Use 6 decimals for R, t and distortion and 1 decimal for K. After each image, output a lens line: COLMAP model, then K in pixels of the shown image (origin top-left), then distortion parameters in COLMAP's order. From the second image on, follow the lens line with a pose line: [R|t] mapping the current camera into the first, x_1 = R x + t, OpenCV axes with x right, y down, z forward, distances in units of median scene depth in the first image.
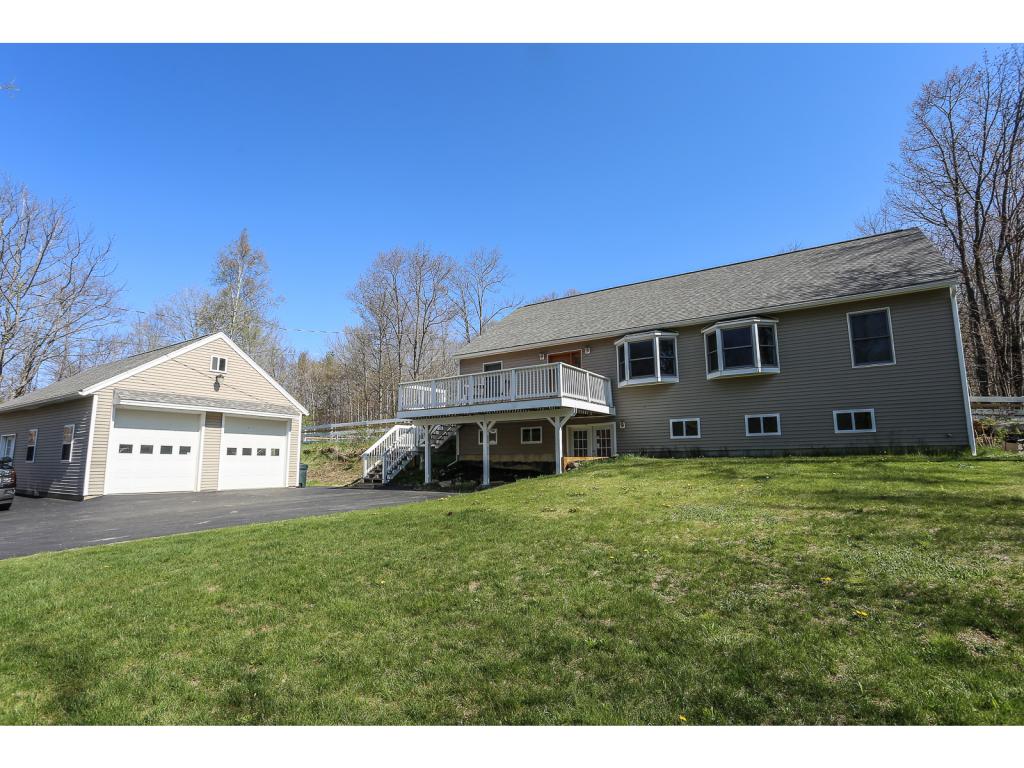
lens RADIAL K [[537.8, 0, 512.0], [0, 537.8, 384.0], [0, 0, 1]] dist [-0.046020, 0.060534]
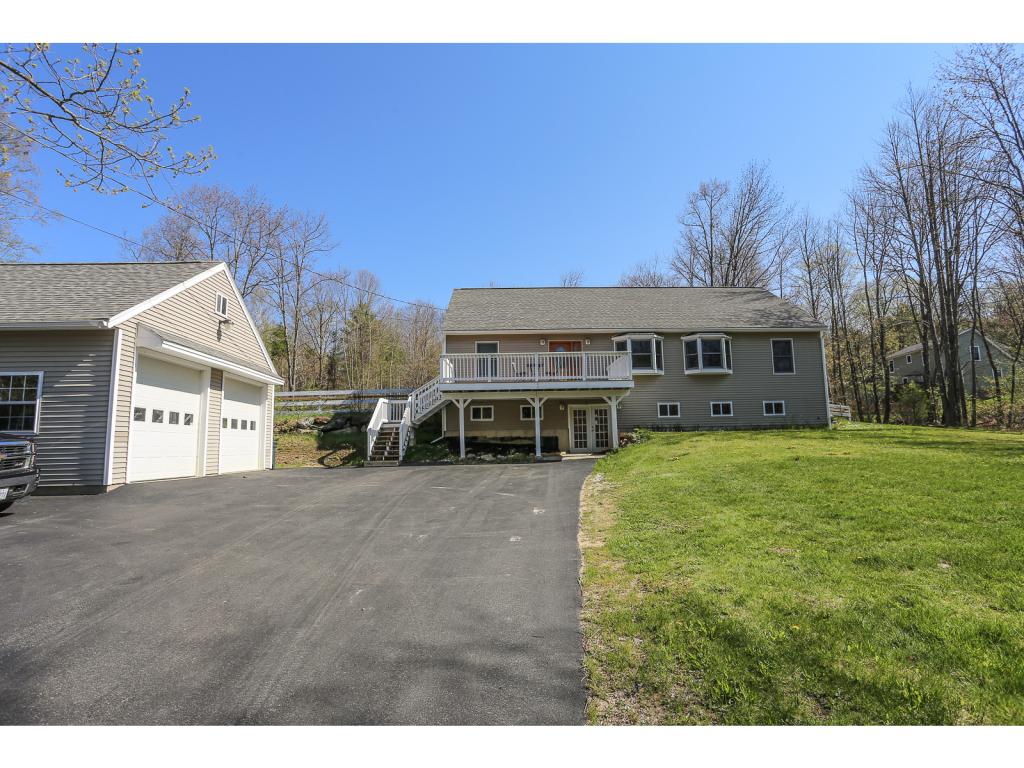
lens RADIAL K [[487.2, 0, 511.6], [0, 487.2, 392.6], [0, 0, 1]] dist [-0.067626, 0.025808]
pose [[0.813201, 0.051674, 0.579684, -0.668698], [-0.073136, 0.997228, 0.013704, 0.050633], [-0.577369, -0.053540, 0.814726, 0.247273]]
